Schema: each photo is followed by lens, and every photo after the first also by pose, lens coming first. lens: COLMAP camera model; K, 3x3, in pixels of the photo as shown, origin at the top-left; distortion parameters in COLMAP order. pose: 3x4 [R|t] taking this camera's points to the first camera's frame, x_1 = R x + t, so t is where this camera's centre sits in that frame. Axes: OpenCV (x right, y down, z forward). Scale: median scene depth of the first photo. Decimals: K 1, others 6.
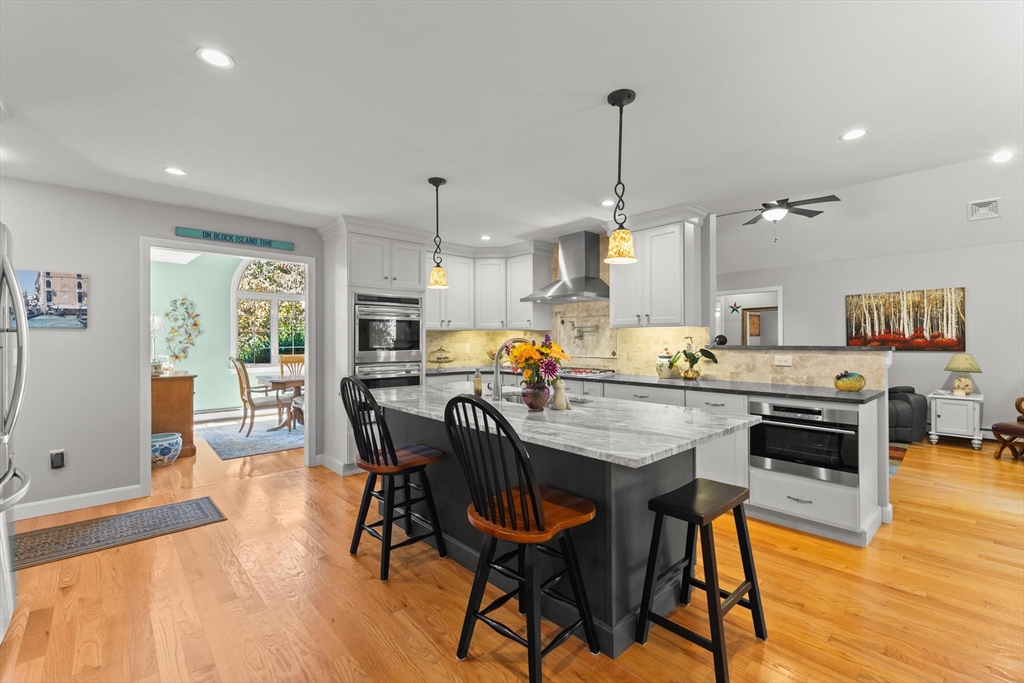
lens RADIAL K [[447.0, 0, 515.0], [0, 447.0, 346.5], [0, 0, 1]] dist [0.003316, 0.000408]
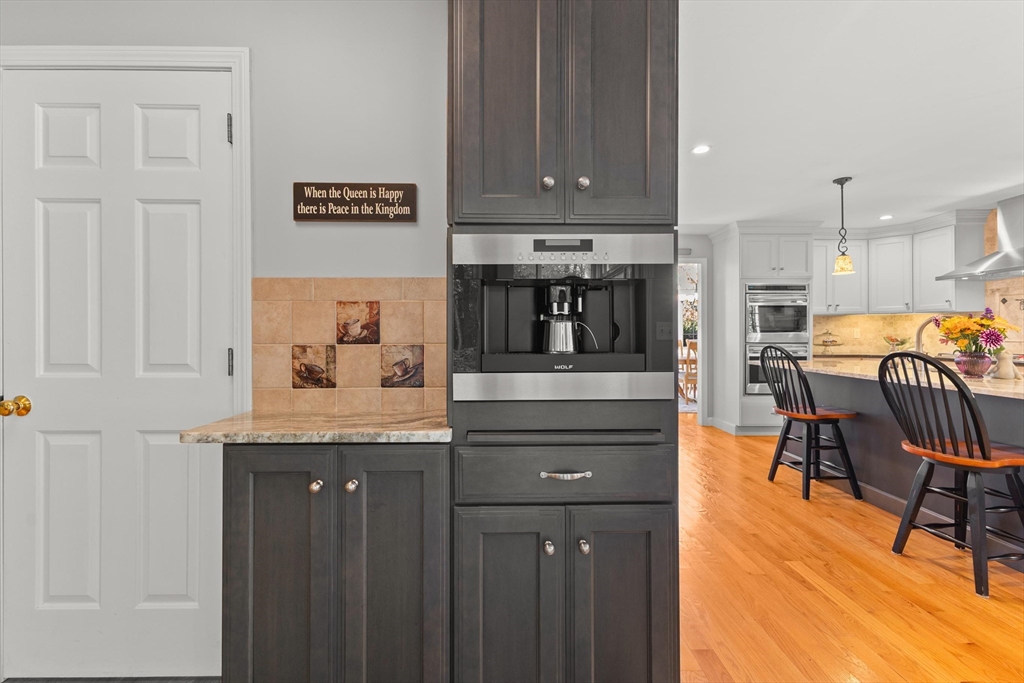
lens RADIAL K [[442.5, 0, 510.8], [0, 442.5, 332.1], [0, 0, 1]] dist [0.016161, -0.007206]
pose [[0.750255, -0.000253, -0.661149, -0.056727], [-0.010803, 0.999862, -0.012641, 0.041355], [0.661061, 0.016626, 0.750148, -0.407143]]
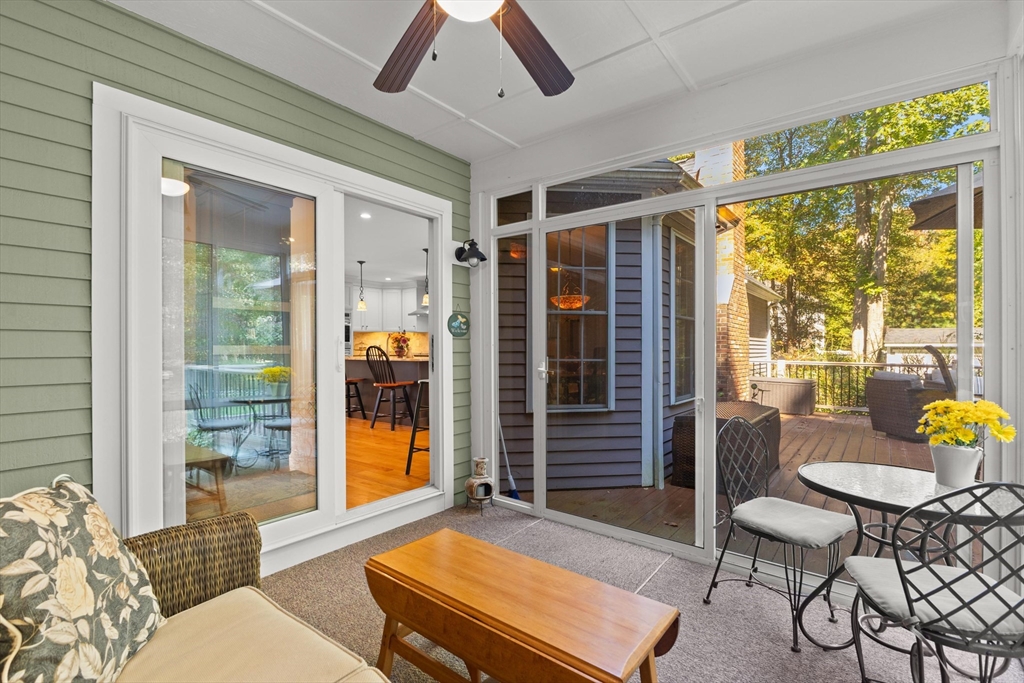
lens RADIAL K [[469.1, 0, 512.0], [0, 469.1, 341.5], [0, 0, 1]] dist [0.000078, 0.000005]
pose [[0.987536, -0.004023, 0.157340, 0.192944], [0.009035, 0.999474, -0.031154, 0.100900], [-0.157132, 0.032187, 0.987053, -1.386271]]
